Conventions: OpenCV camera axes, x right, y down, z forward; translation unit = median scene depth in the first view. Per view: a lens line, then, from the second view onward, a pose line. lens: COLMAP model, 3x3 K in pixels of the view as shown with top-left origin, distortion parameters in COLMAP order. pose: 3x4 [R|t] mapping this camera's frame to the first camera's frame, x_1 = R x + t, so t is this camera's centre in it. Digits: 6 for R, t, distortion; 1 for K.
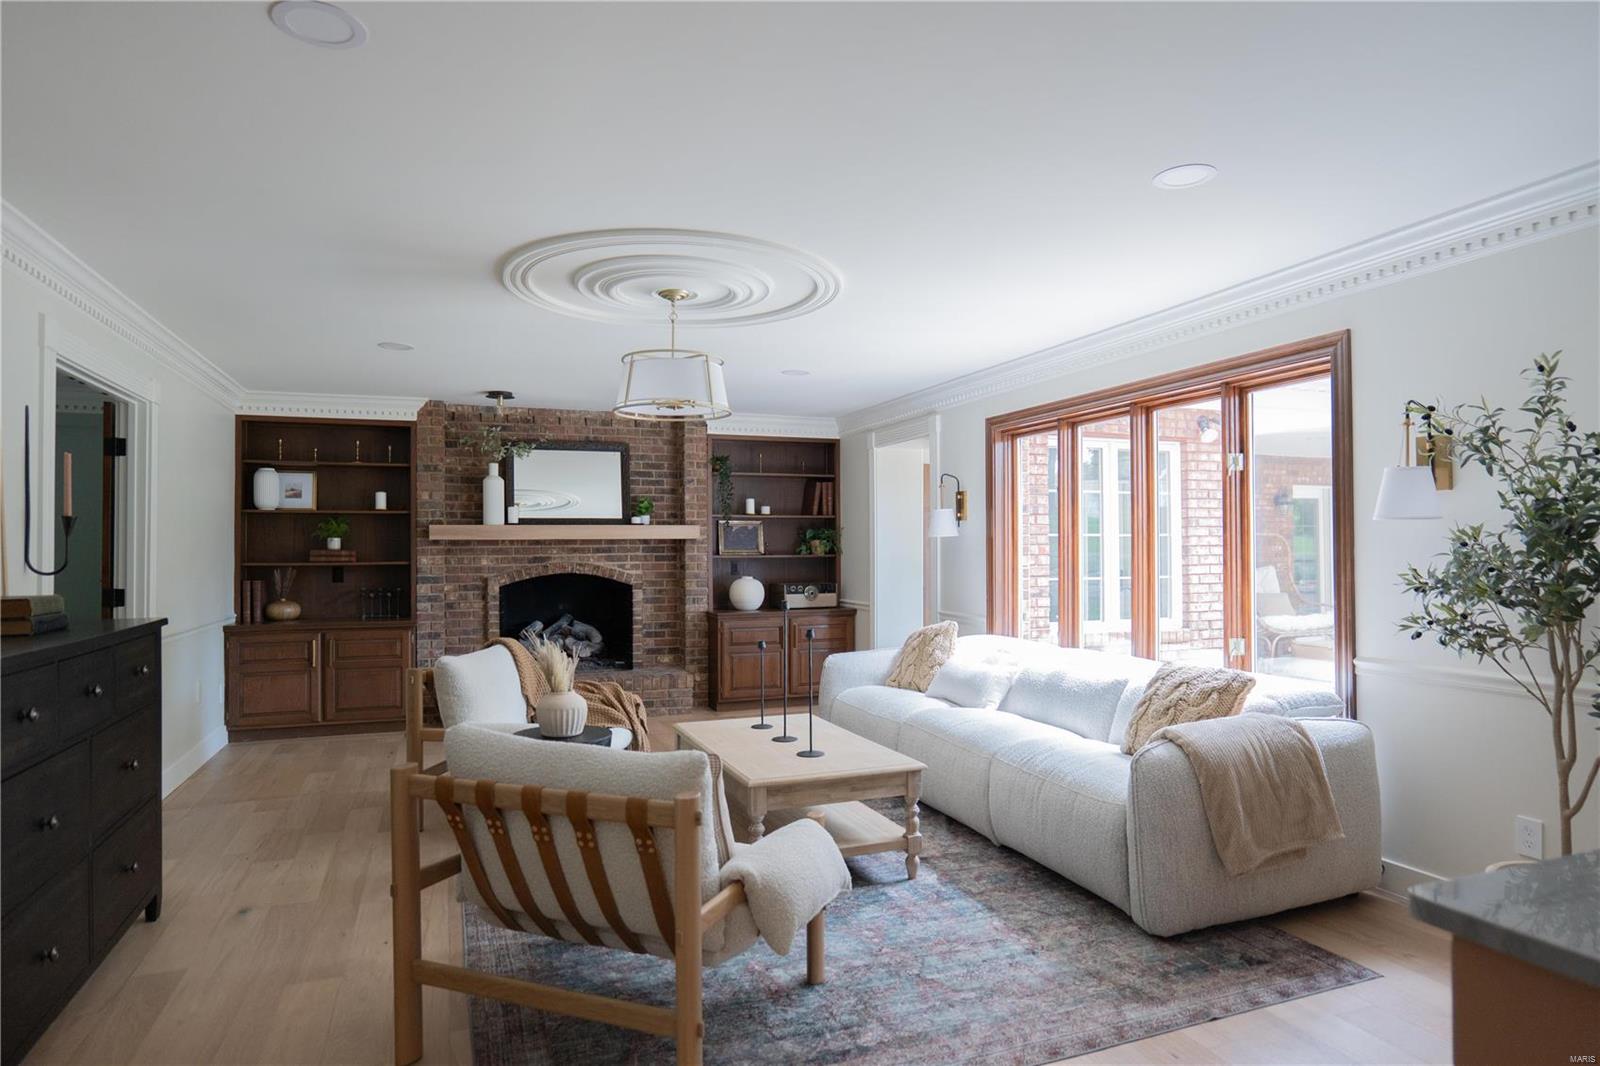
lens RADIAL K [[927.2, 0, 800.0], [0, 927.2, 533.0], [0, 0, 1]] dist [-0.006343, -0.001509]
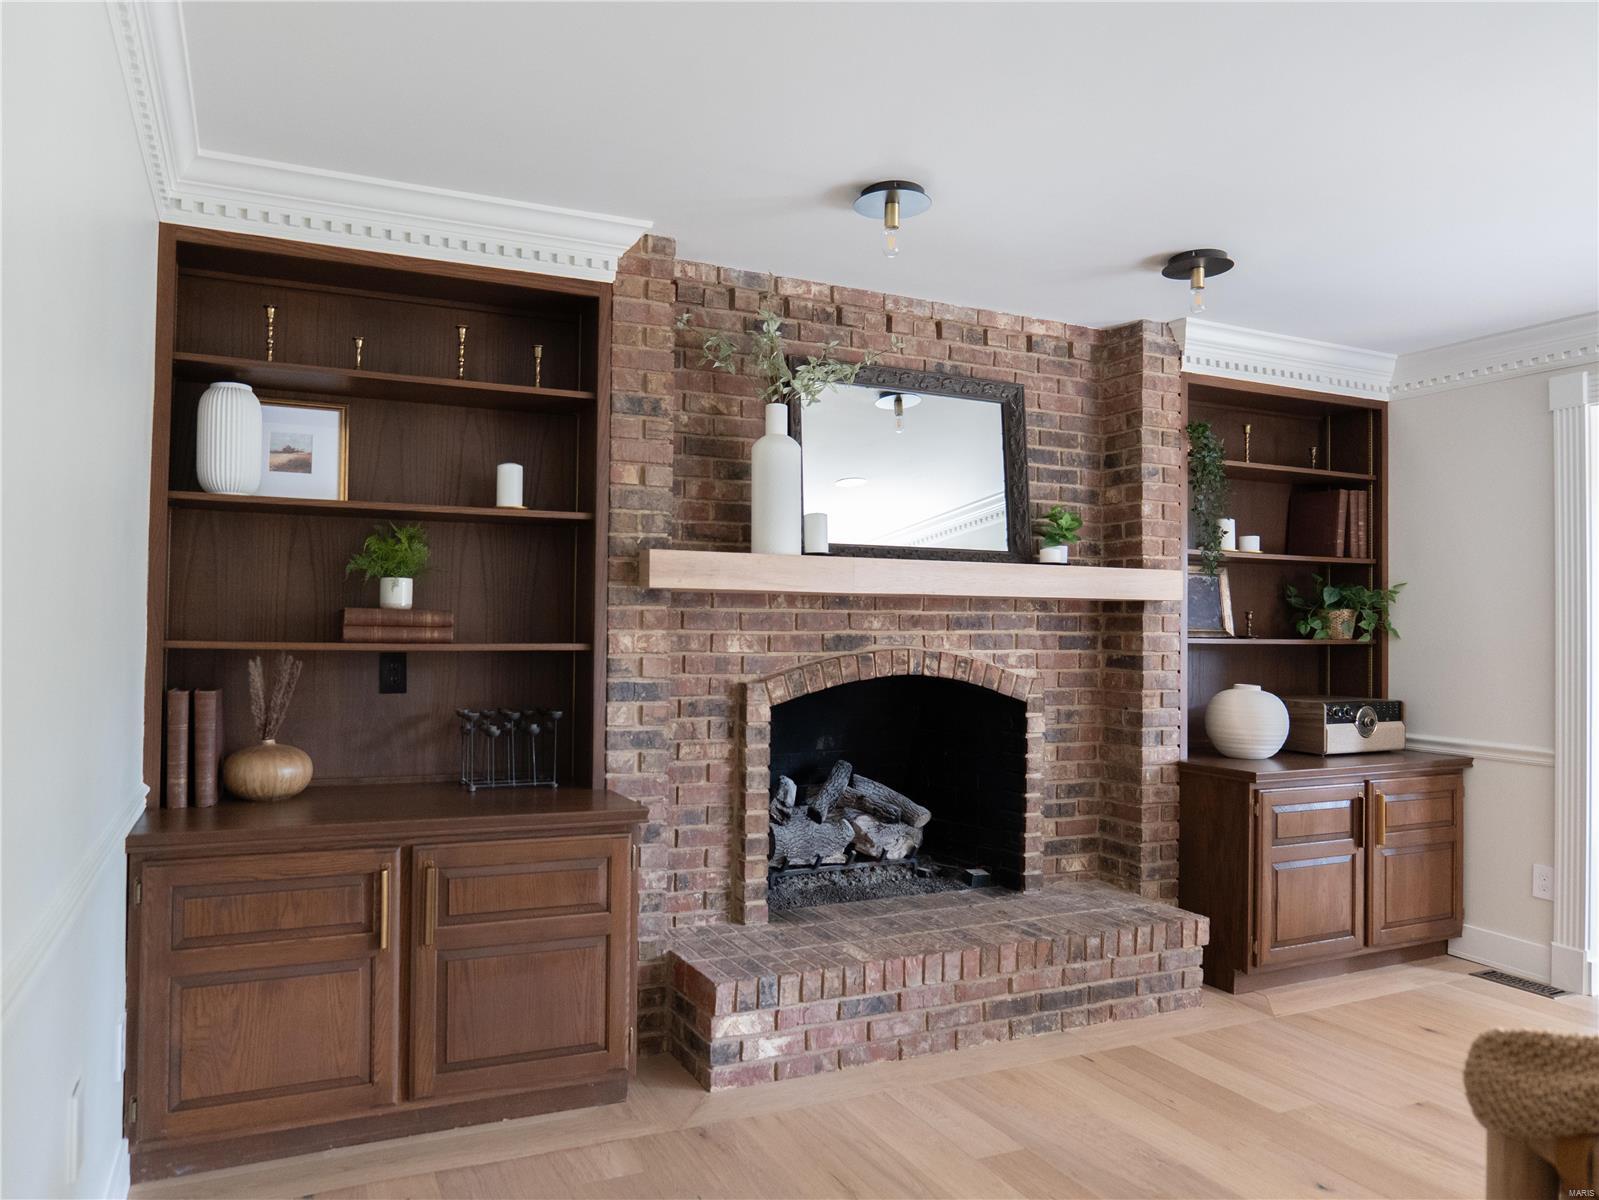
lens RADIAL K [[1134.1, 0, 799.5], [0, 1134.1, 600.0], [0, 0, 1]] dist [-0.025110, 0.003317]
pose [[0.998065, 0.018564, 0.059347, -0.335375], [-0.018257, 0.999817, -0.005718, 0.012727], [-0.059442, 0.004624, 0.998221, 0.481569]]
